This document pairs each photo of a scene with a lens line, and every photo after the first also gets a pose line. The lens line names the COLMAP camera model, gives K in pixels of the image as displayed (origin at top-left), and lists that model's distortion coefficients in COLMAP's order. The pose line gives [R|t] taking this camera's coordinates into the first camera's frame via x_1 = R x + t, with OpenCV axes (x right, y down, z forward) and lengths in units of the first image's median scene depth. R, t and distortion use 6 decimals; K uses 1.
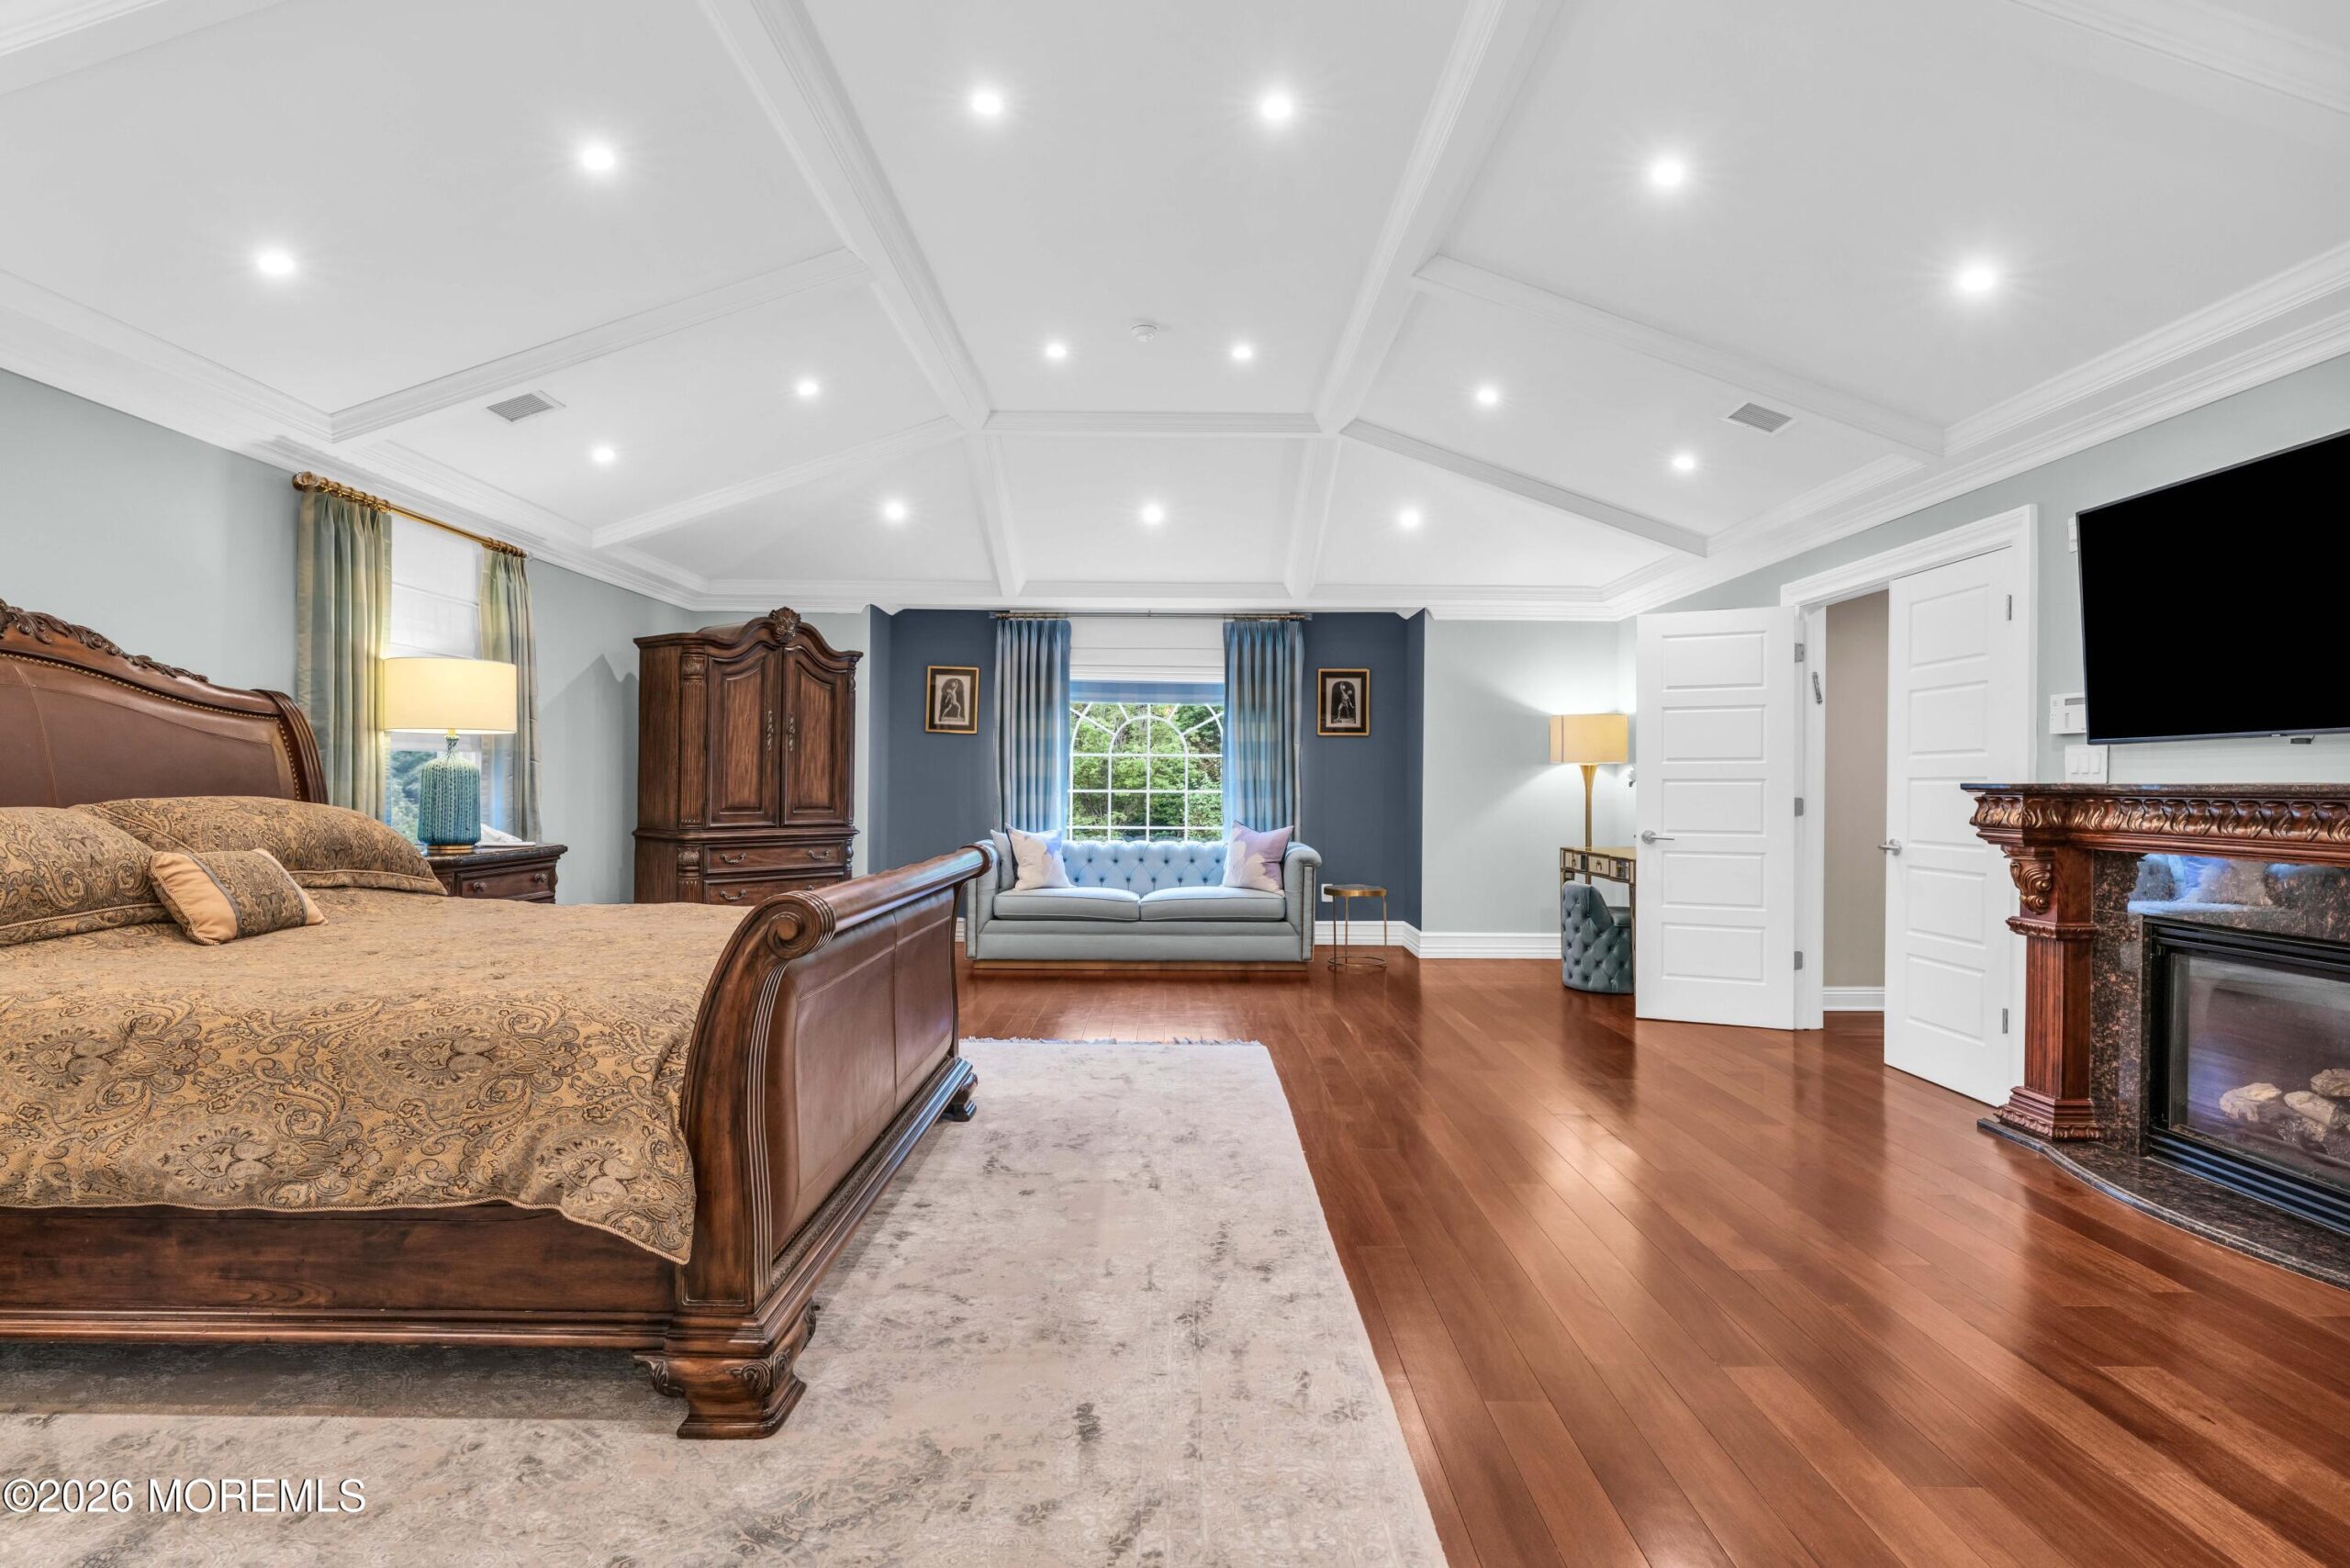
lens RADIAL K [[1162.8, 0, 1181.6], [0, 1162.8, 787.2], [0, 0, 1]] dist [-0.001188, -0.000640]
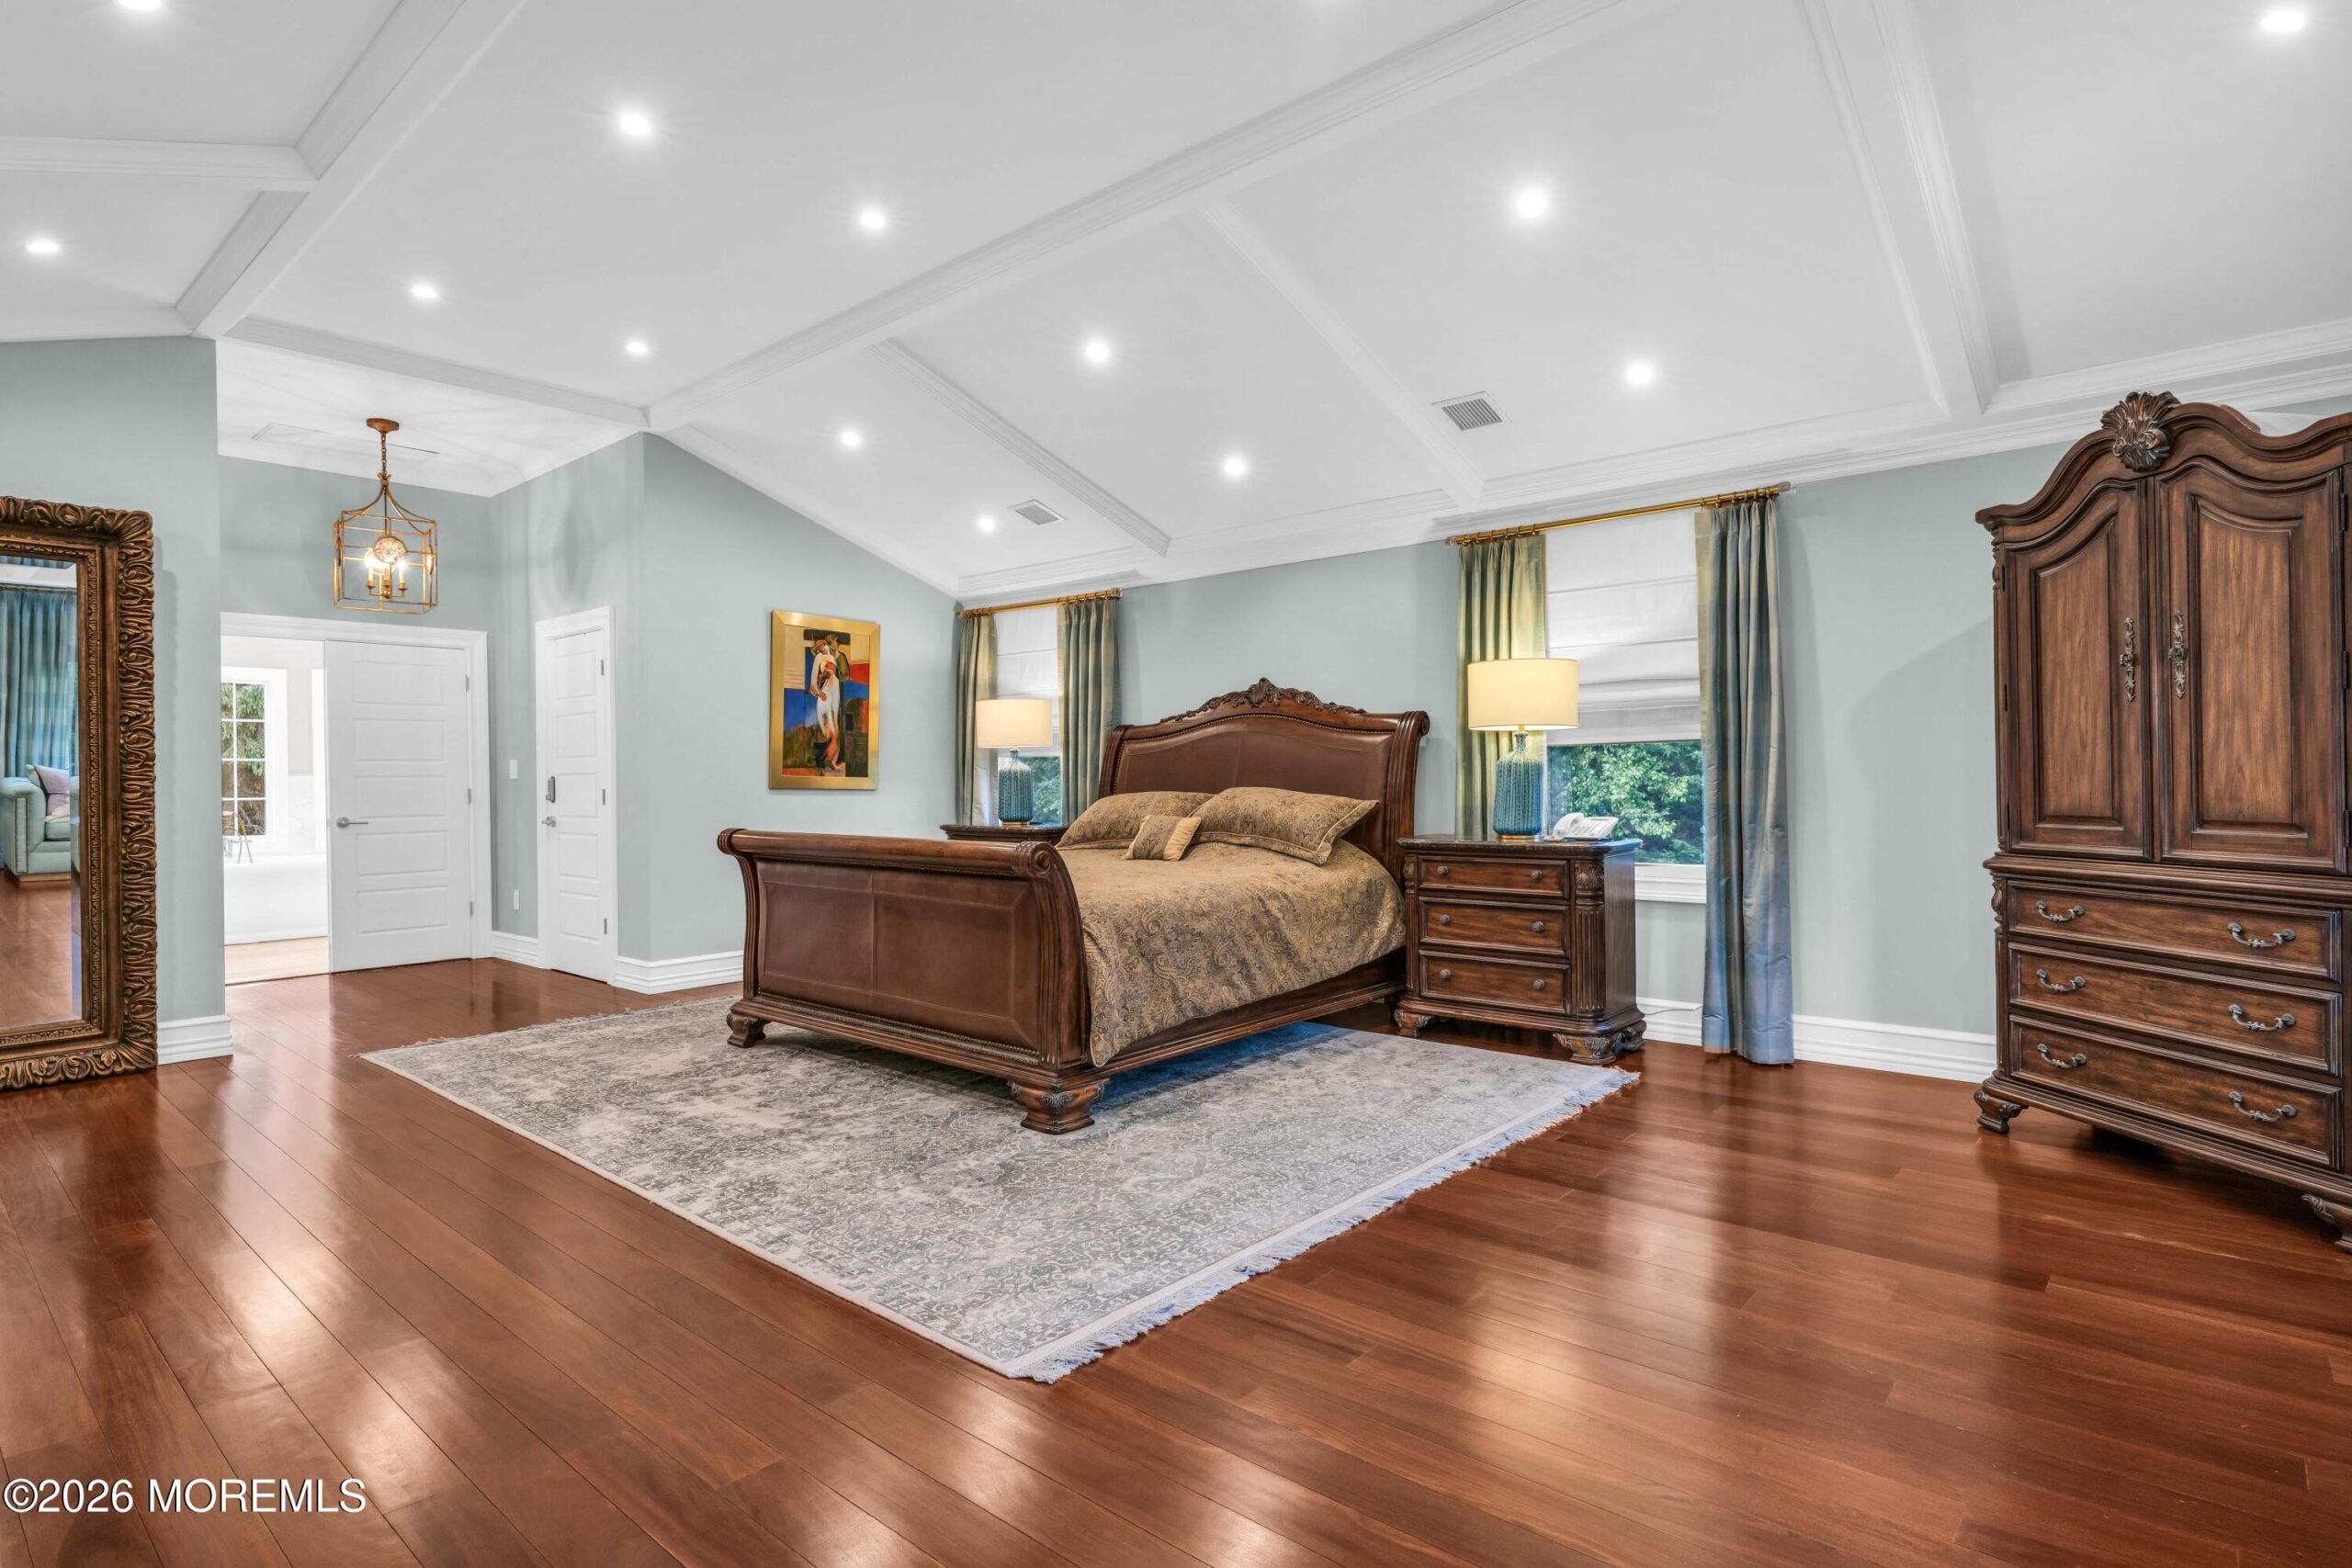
lens RADIAL K [[1186.2, 0, 1176.0], [0, 1186.2, 784.0], [0, 0, 1]] dist [0.000626, -0.000923]
pose [[-0.668199, 0.001490, -0.743981, 0.454399], [0.003304, 0.999994, -0.000965, 0.003736], [0.743975, -0.003102, -0.668200, 1.728694]]
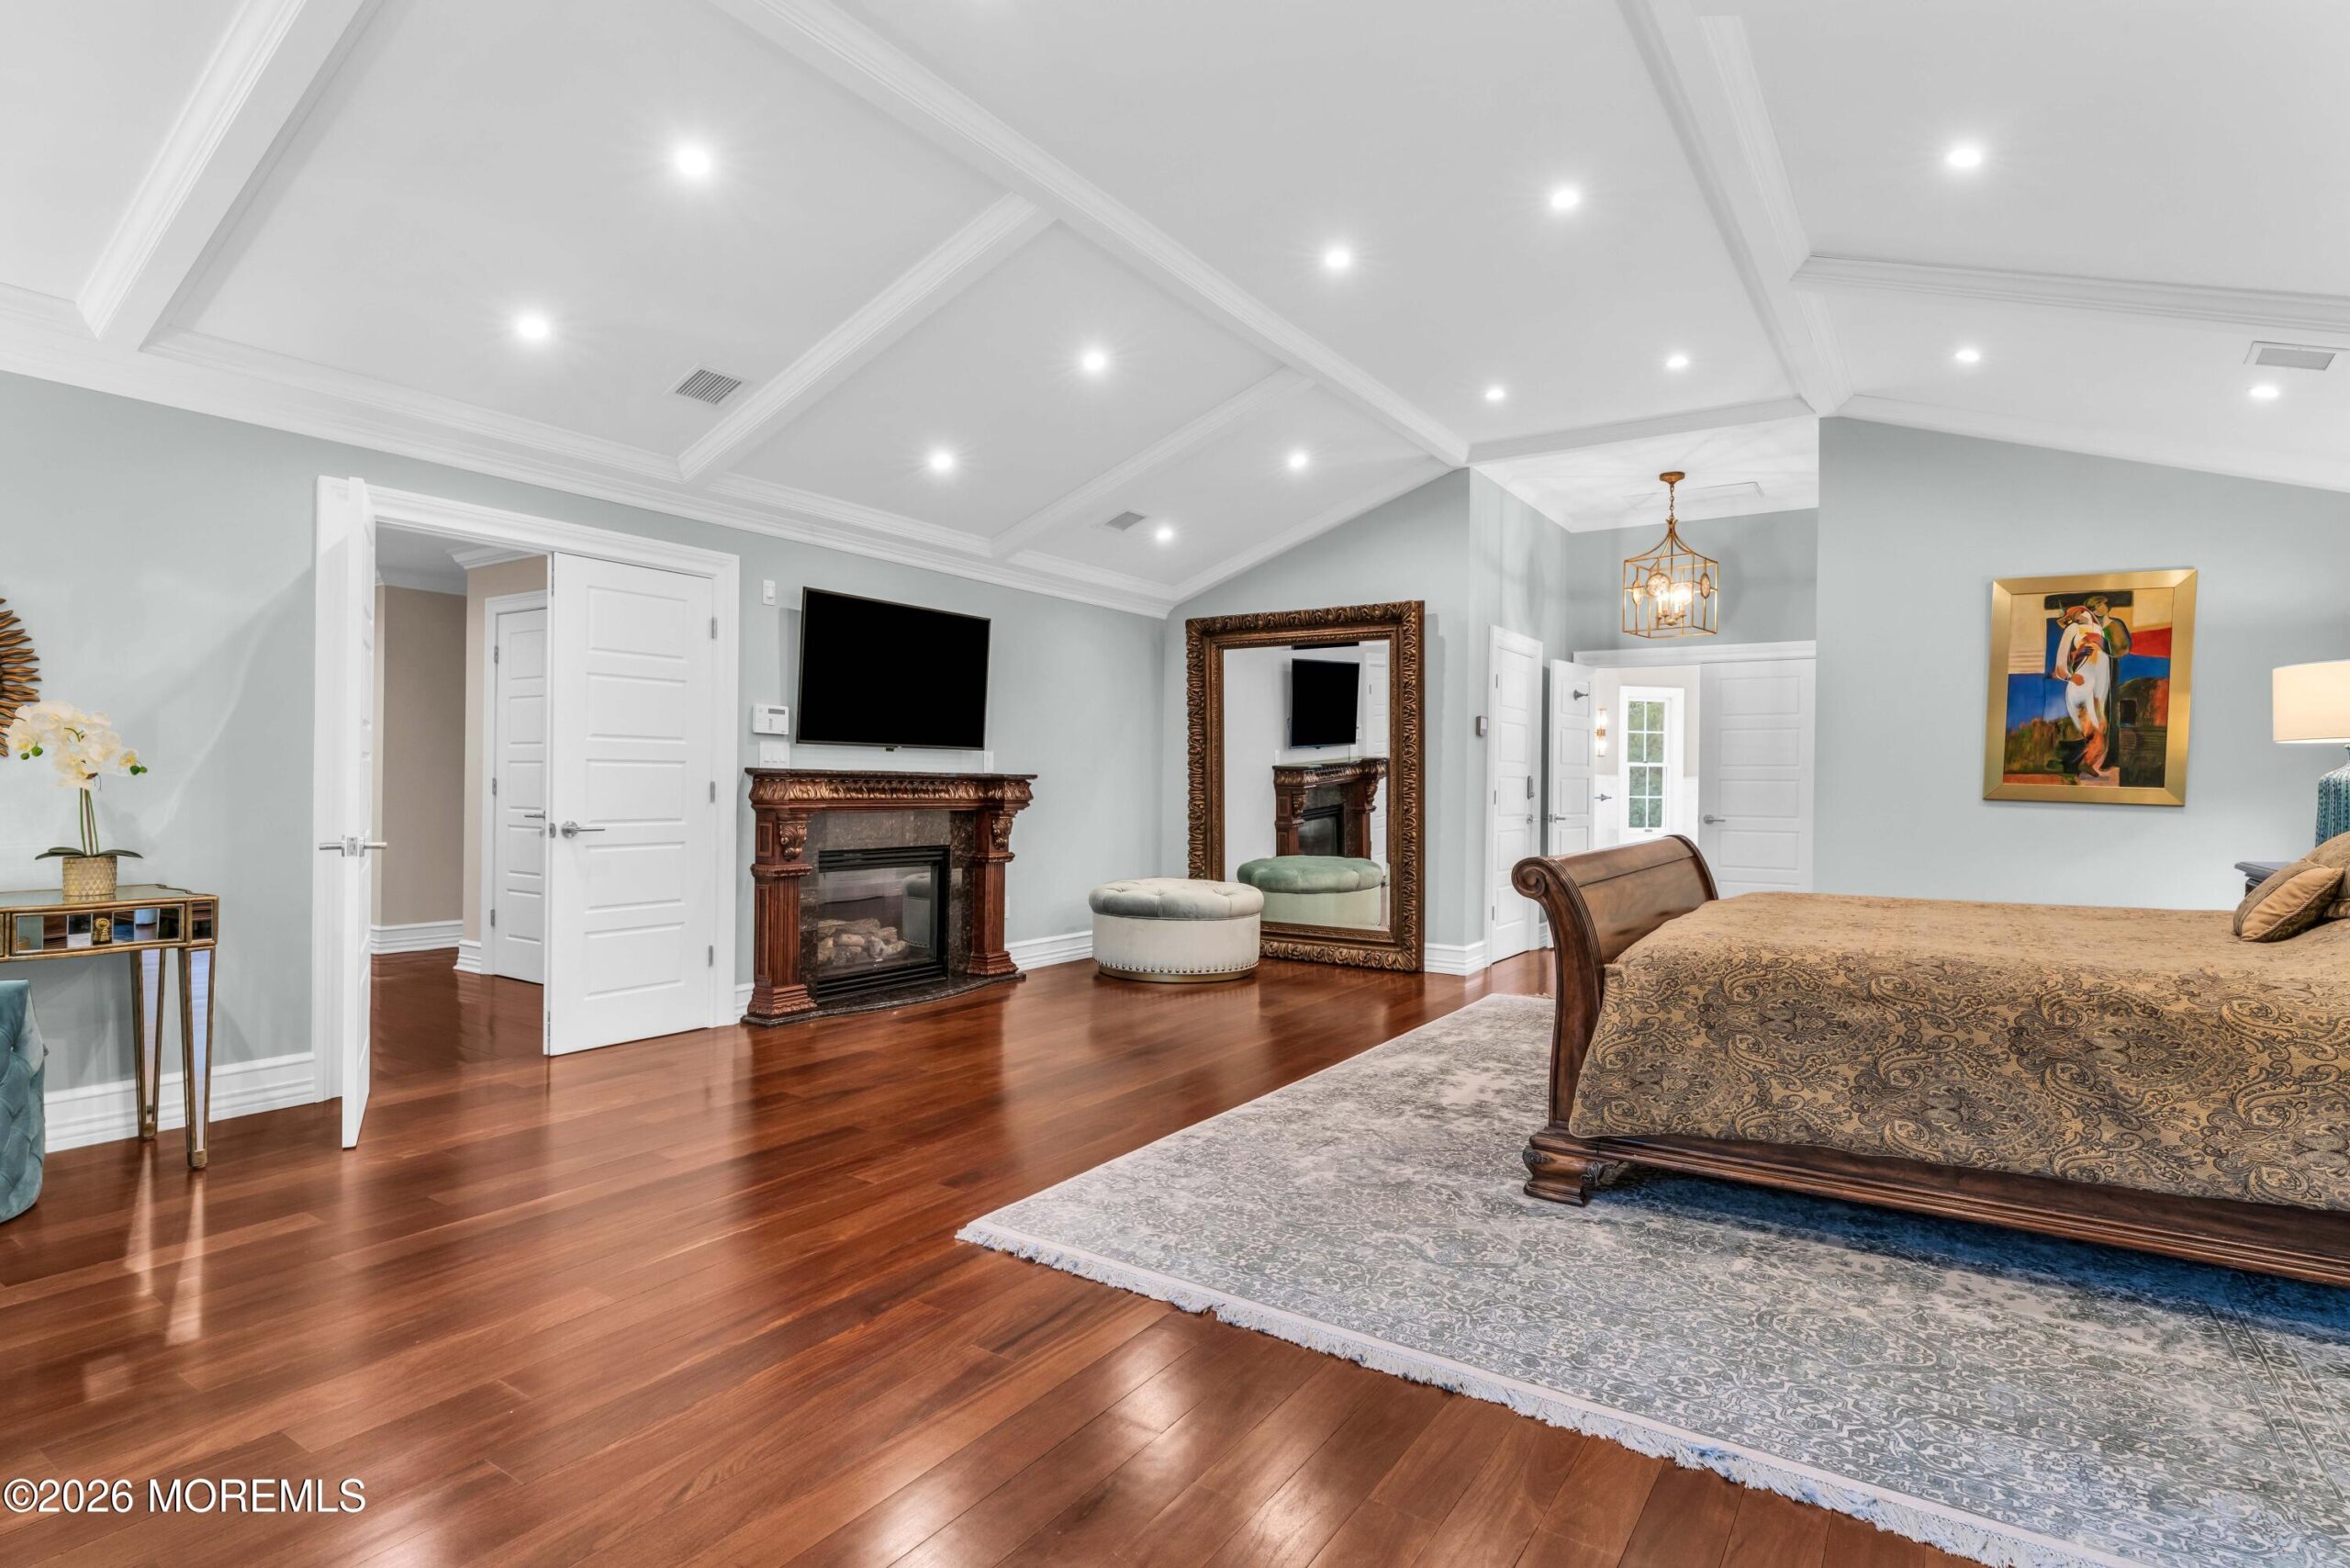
lens RADIAL K [[1185.4, 0, 1175.0], [0, 1185.4, 784.0], [0, 0, 1]] dist [0.000626, -0.000923]
pose [[-0.827157, -0.019457, 0.561634, -0.443187], [-0.018504, 0.999802, 0.007384, -0.003788], [-0.561666, -0.004285, -0.827353, 1.843540]]
